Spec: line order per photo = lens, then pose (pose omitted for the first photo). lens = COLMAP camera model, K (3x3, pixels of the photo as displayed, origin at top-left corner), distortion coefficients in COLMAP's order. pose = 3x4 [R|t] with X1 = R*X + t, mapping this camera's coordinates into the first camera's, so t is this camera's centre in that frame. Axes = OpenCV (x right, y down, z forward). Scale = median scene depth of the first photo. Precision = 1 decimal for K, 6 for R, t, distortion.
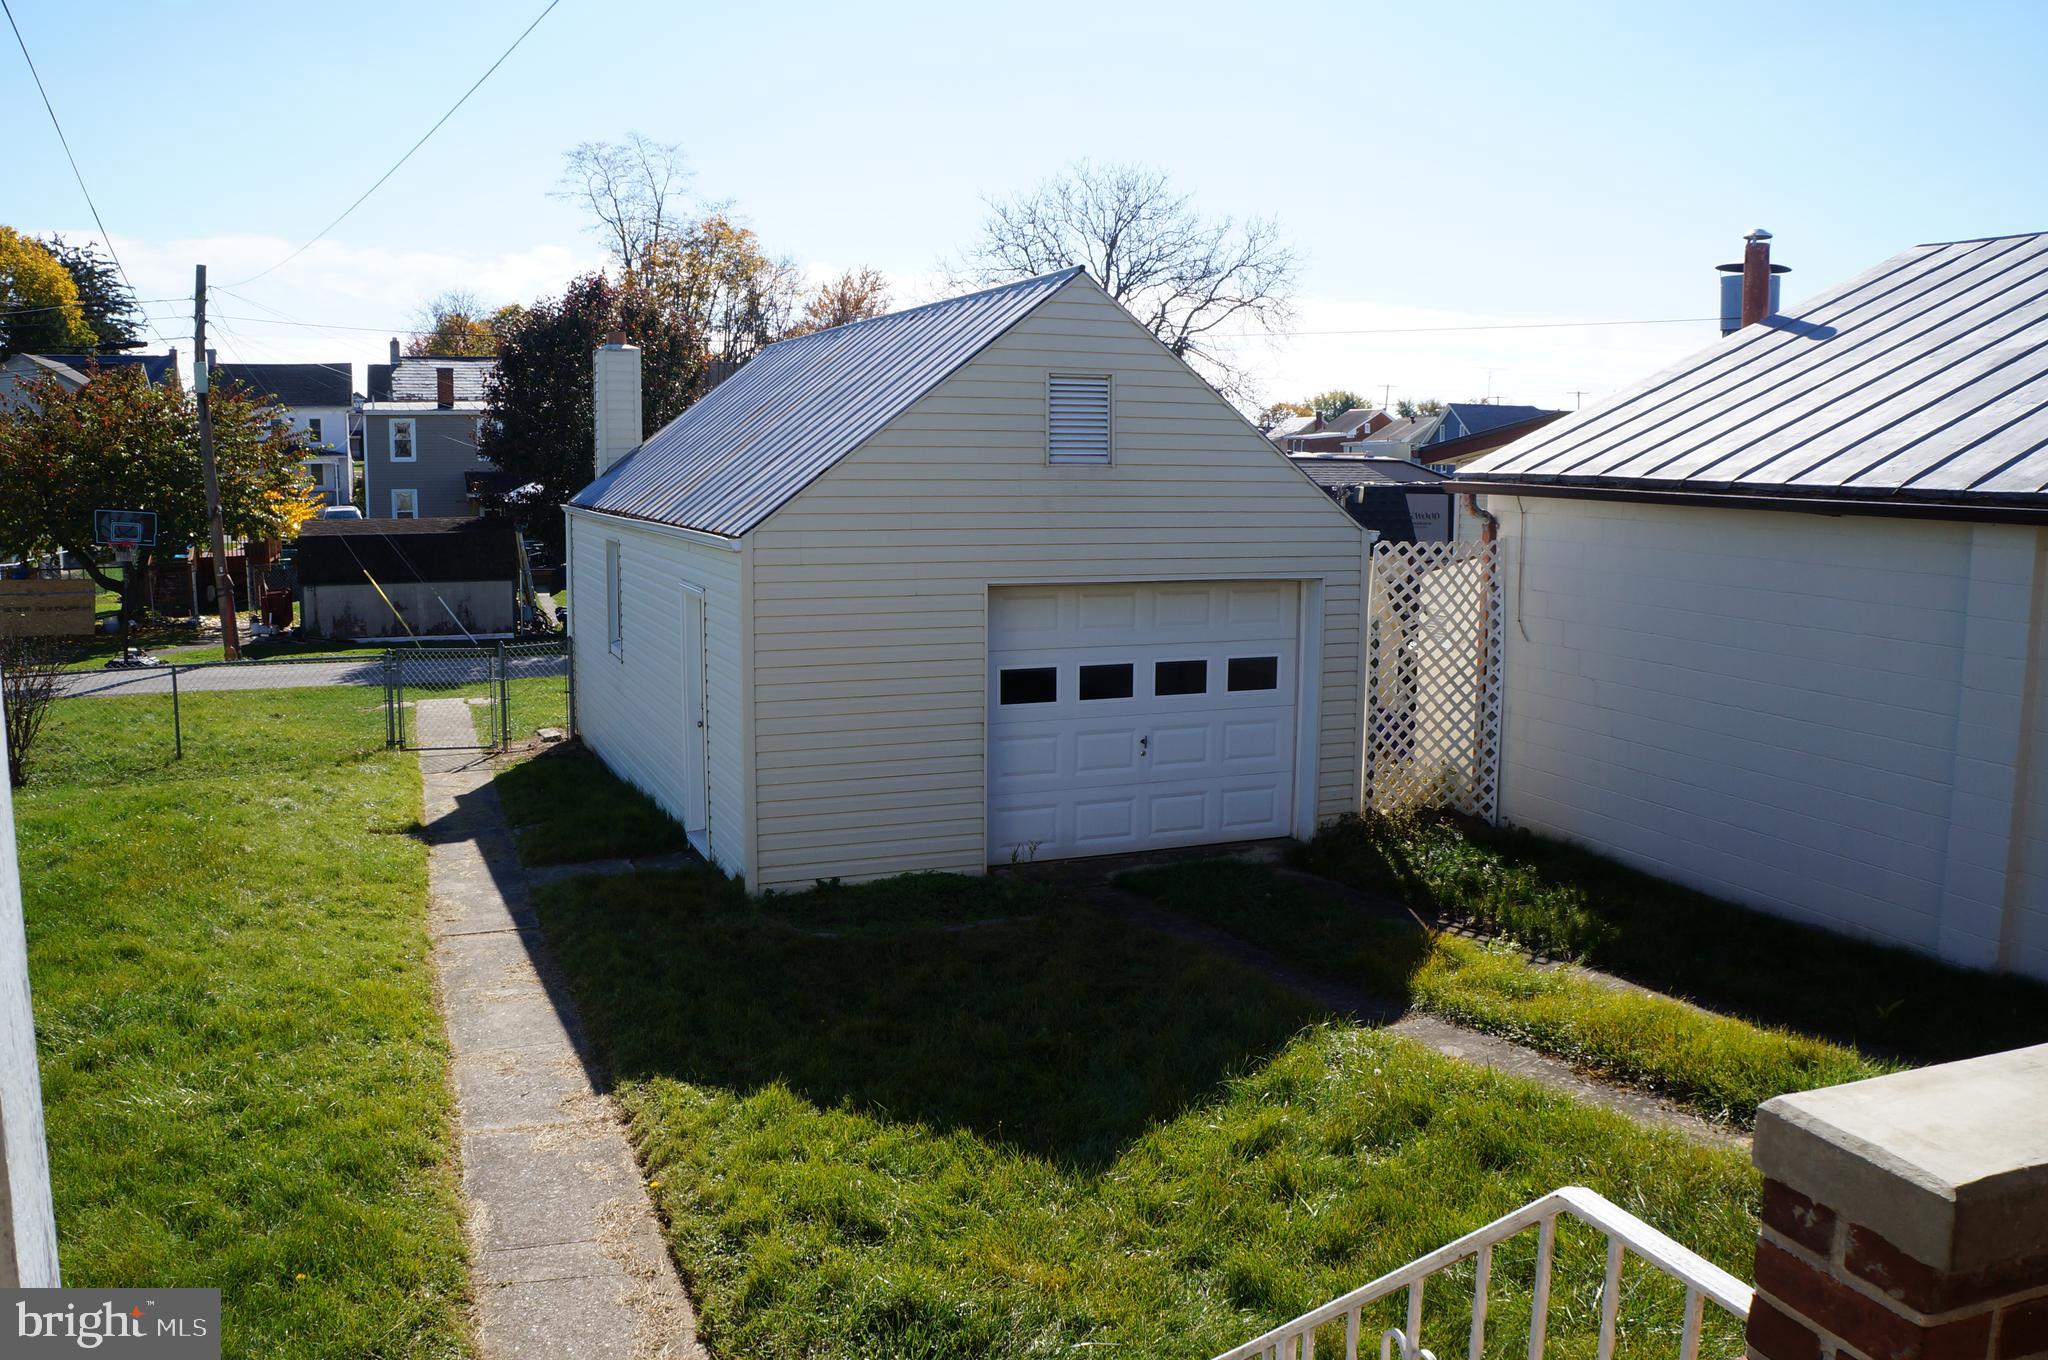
lens RADIAL K [[1619.3, 0, 1028.5], [0, 1619.3, 686.0], [0, 0, 1]] dist [-0.184332, 0.132413]
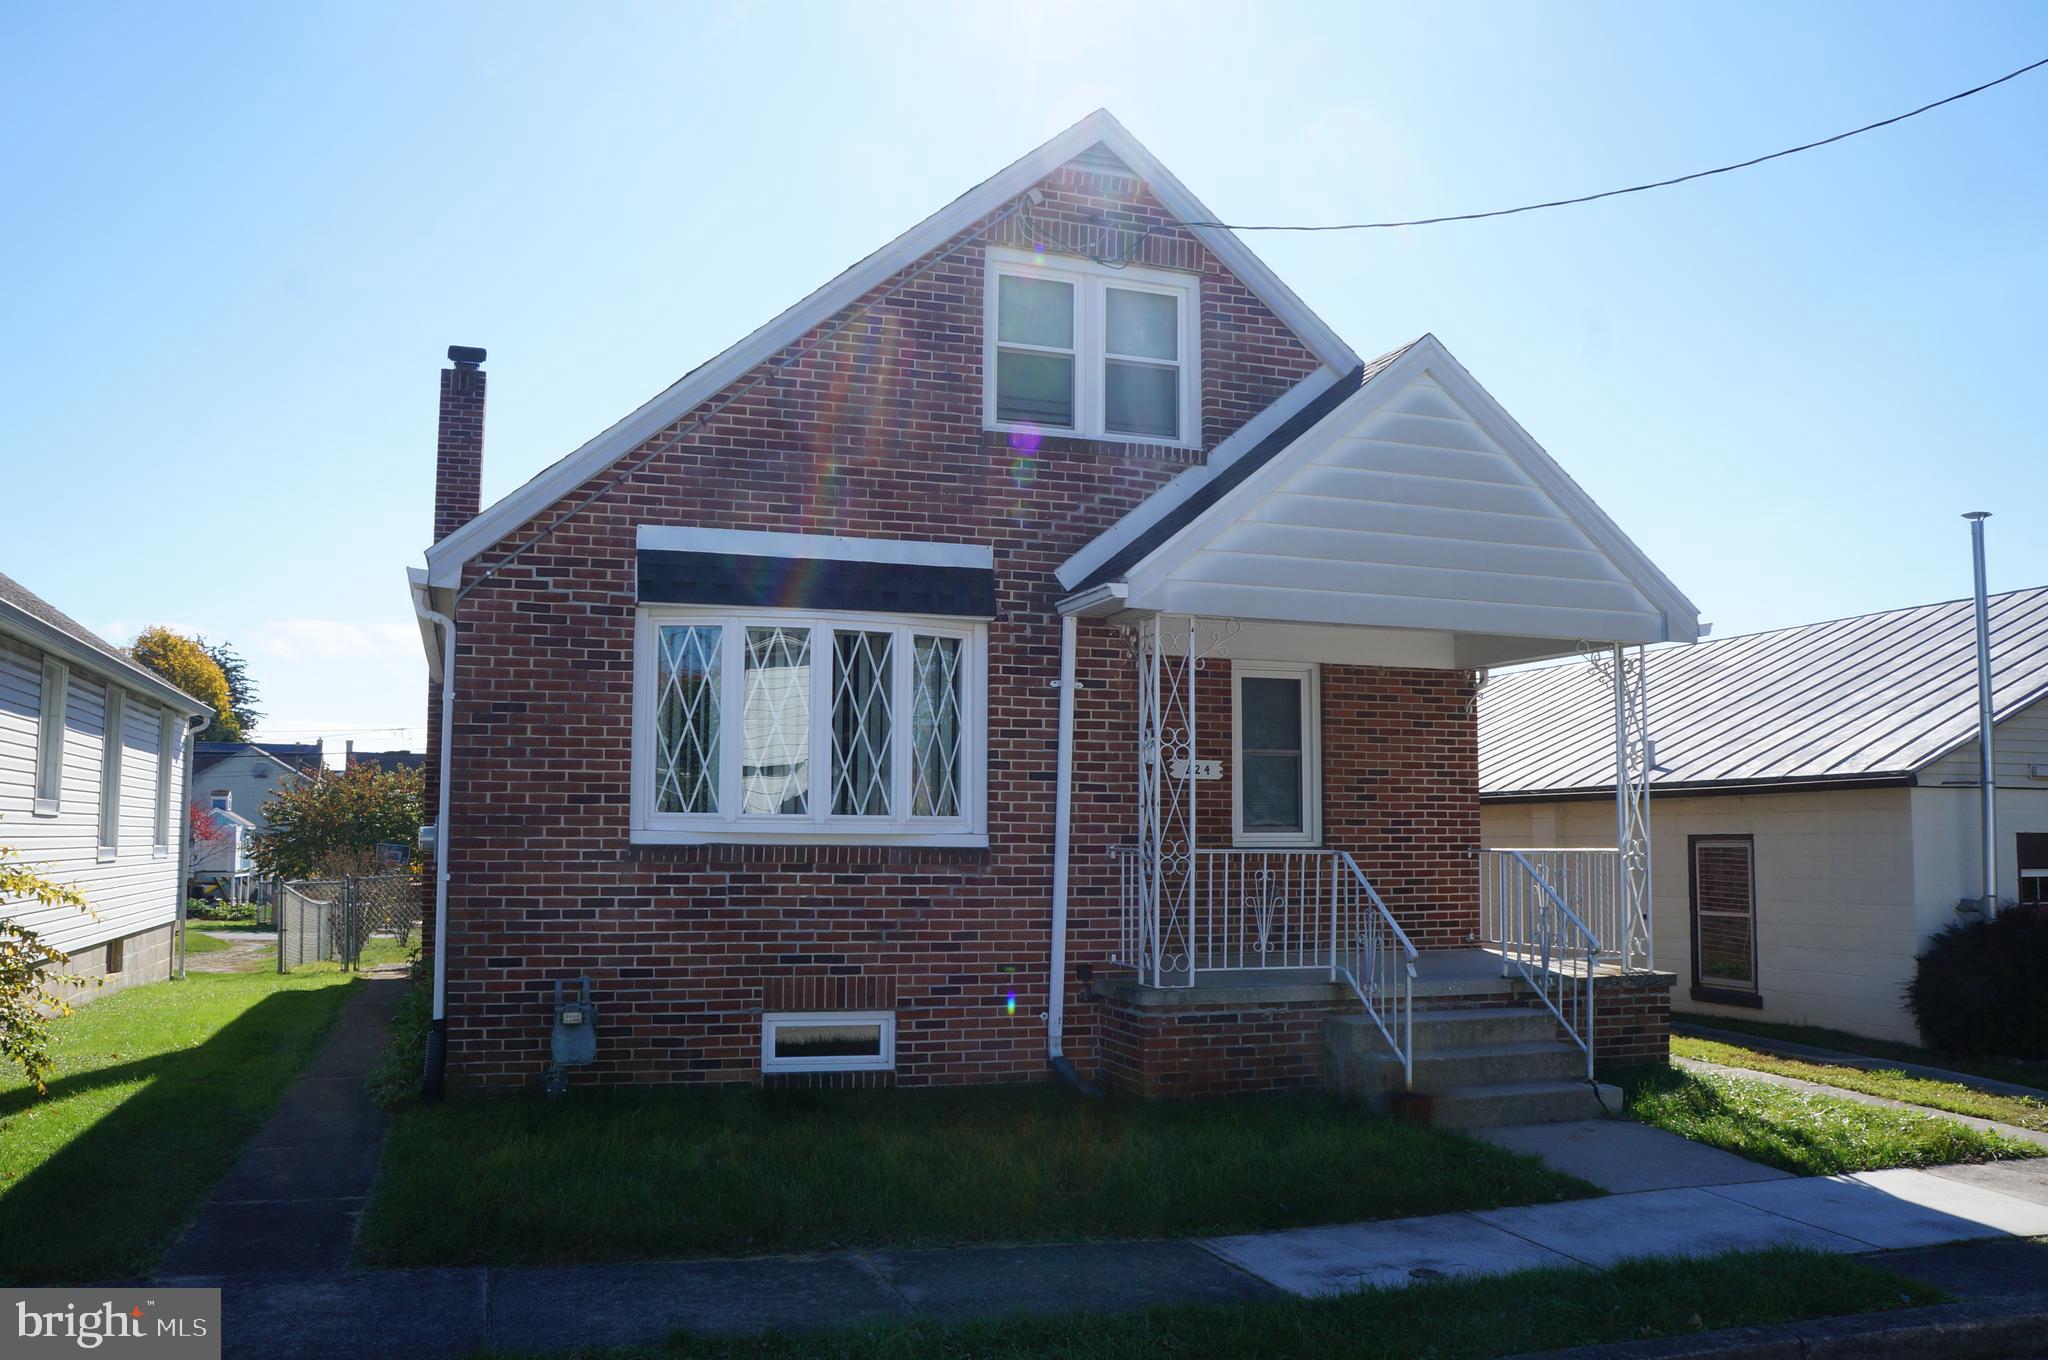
lens RADIAL K [[1662.9, 0, 1010.1], [0, 1662.9, 682.3], [0, 0, 1]] dist [-0.129520, 0.003002]
pose [[0.998816, -0.005692, -0.048317, 0.447804], [-0.005996, 0.971160, -0.238355, 0.316742], [0.048280, 0.238362, 0.969976, -1.786529]]
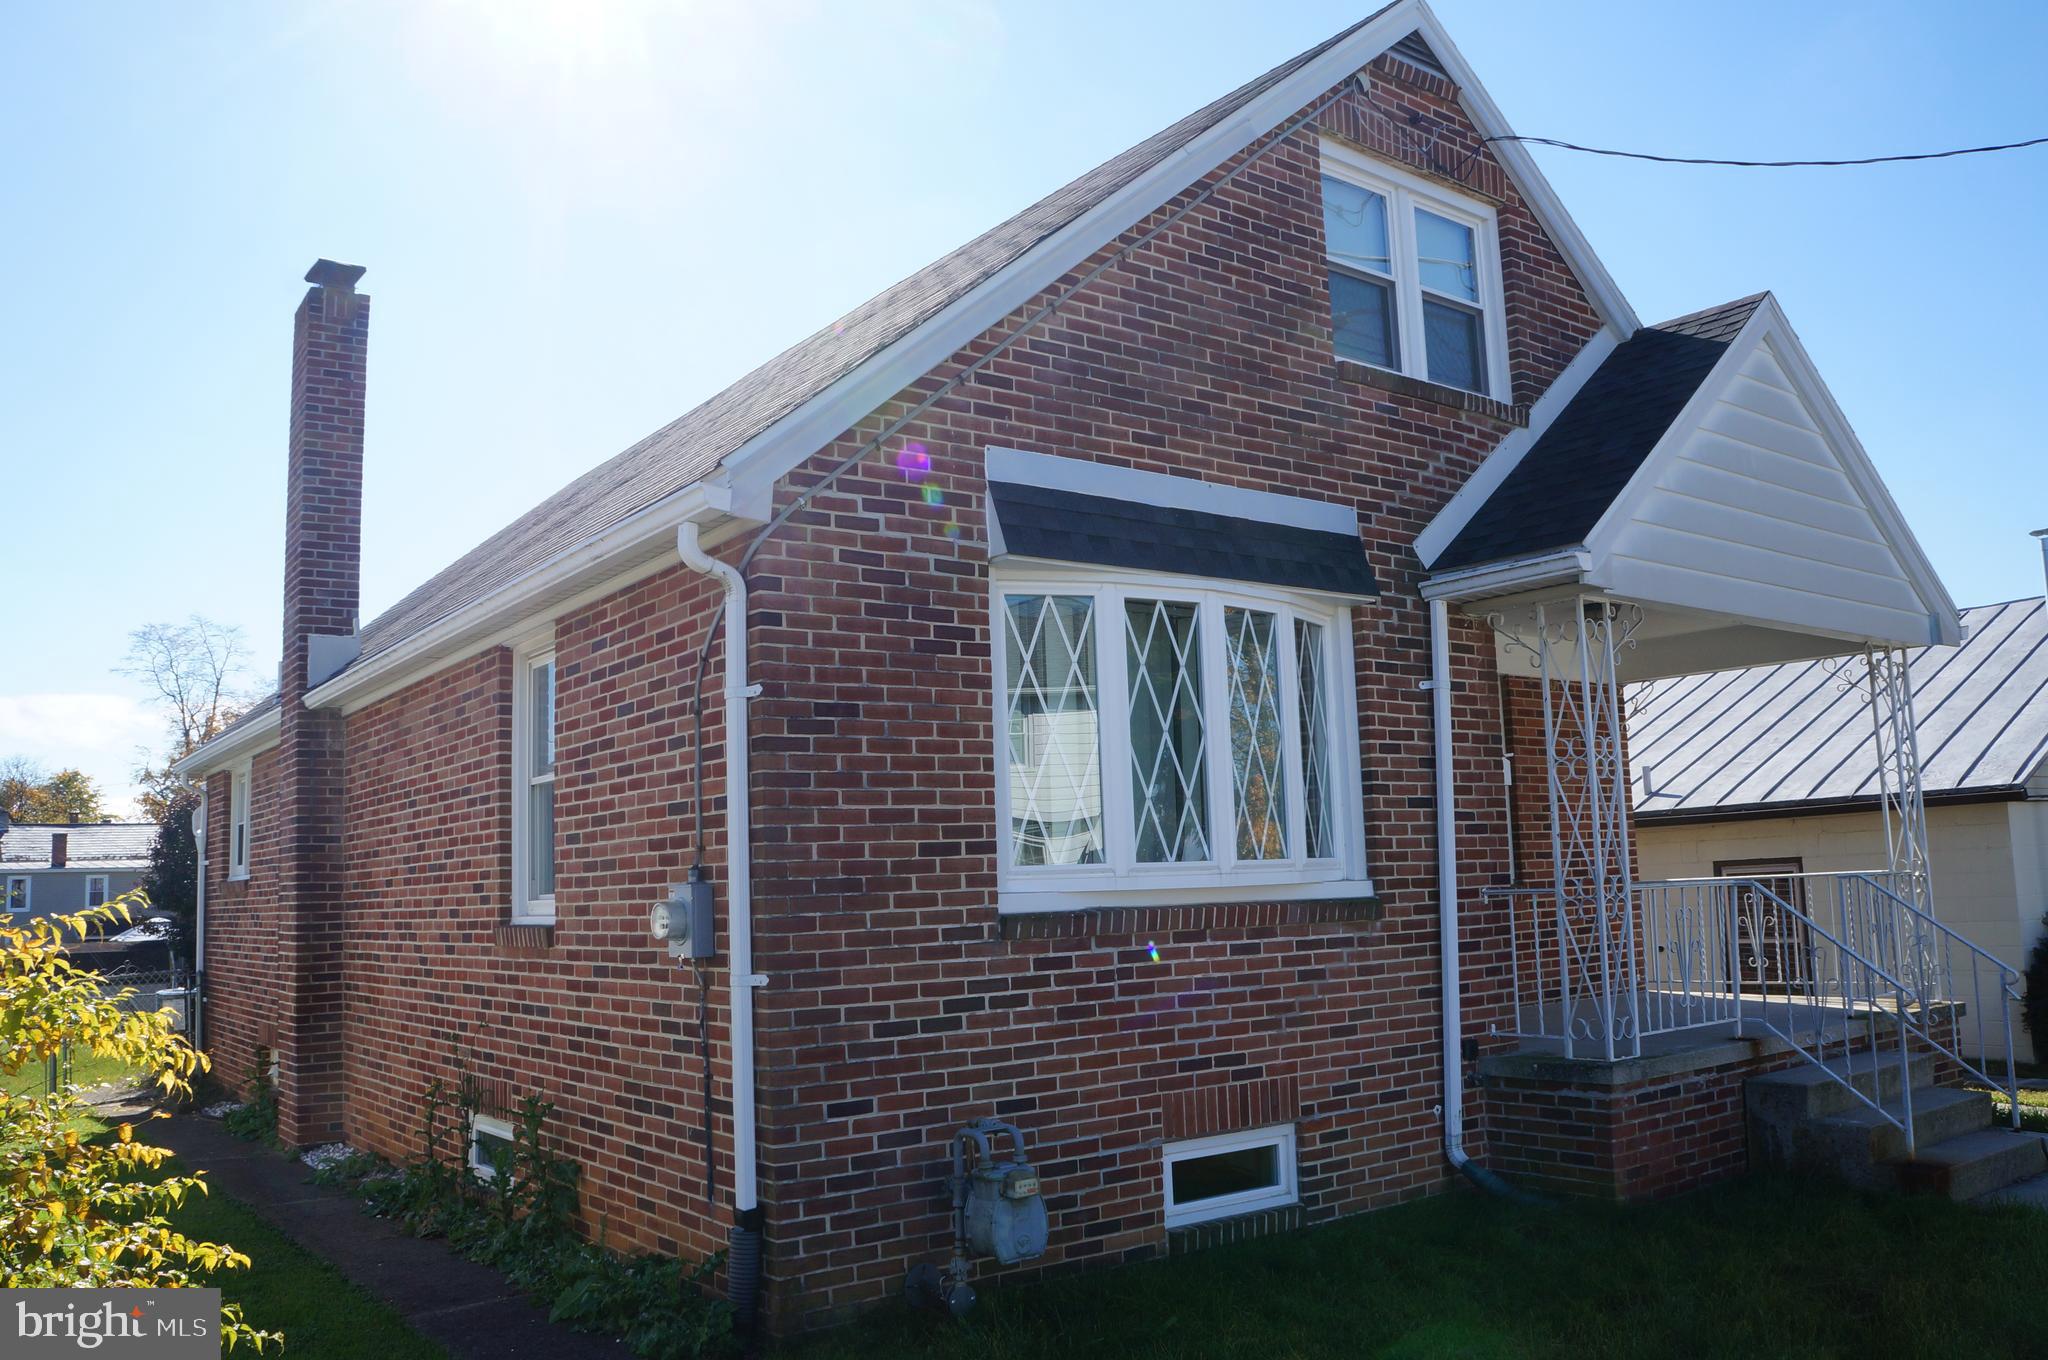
lens RADIAL K [[1617.2, 0, 1024.0], [0, 1617.2, 680.0], [0, 0, 1]] dist [-0.163496, 0.131215]
pose [[0.962466, -0.004516, 0.271364, 0.096126], [0.079268, 0.960943, -0.265153, 0.270686], [-0.259568, 0.276711, 0.925233, -1.514193]]
